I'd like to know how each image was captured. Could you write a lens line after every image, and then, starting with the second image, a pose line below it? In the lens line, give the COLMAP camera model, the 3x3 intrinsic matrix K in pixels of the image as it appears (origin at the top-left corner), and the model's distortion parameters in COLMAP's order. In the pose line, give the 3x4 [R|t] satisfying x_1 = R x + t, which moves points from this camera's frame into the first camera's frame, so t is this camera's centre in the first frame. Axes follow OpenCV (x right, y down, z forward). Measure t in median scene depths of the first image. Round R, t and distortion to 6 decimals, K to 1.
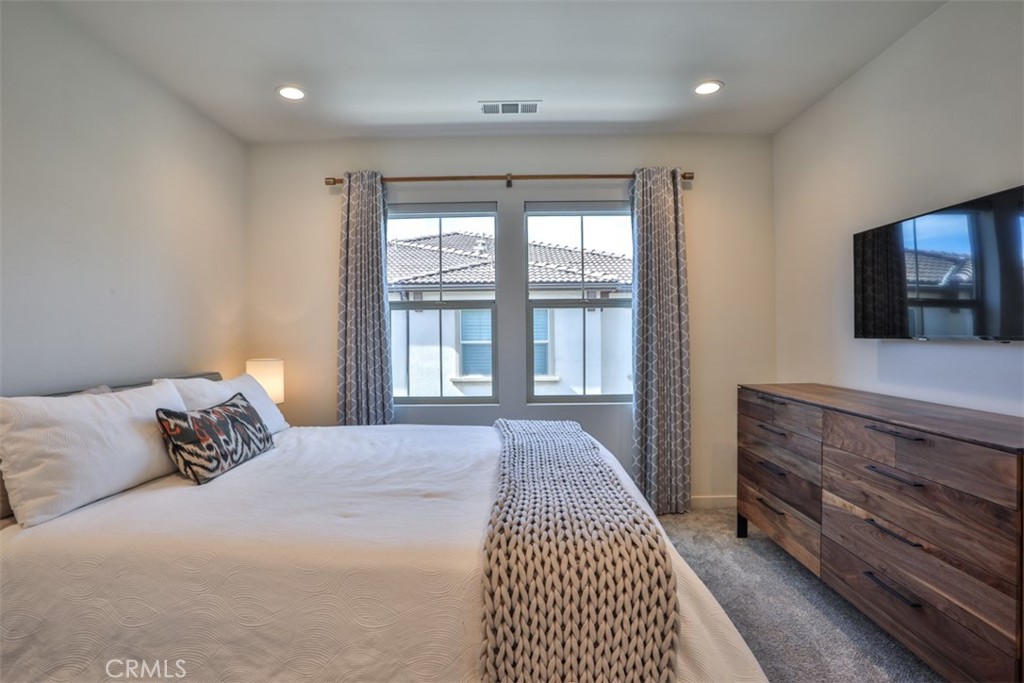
lens RADIAL K [[524.3, 0, 507.3], [0, 524.3, 337.6], [0, 0, 1]] dist [-0.078334, 0.035595]
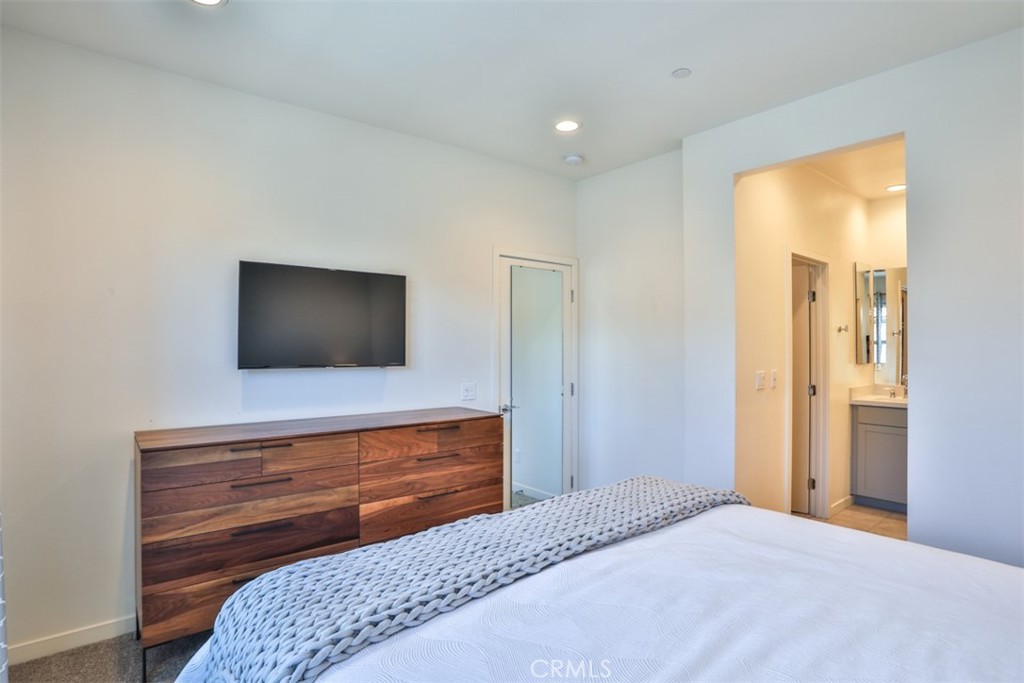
lens RADIAL K [[524.3, 0, 507.3], [0, 524.3, 337.6], [0, 0, 1]] dist [-0.078334, 0.035595]
pose [[-0.634952, 0.017166, 0.772361, -0.476657], [0.010330, 0.999852, -0.013729, -0.049769], [-0.772482, -0.000739, -0.635036, 1.522113]]
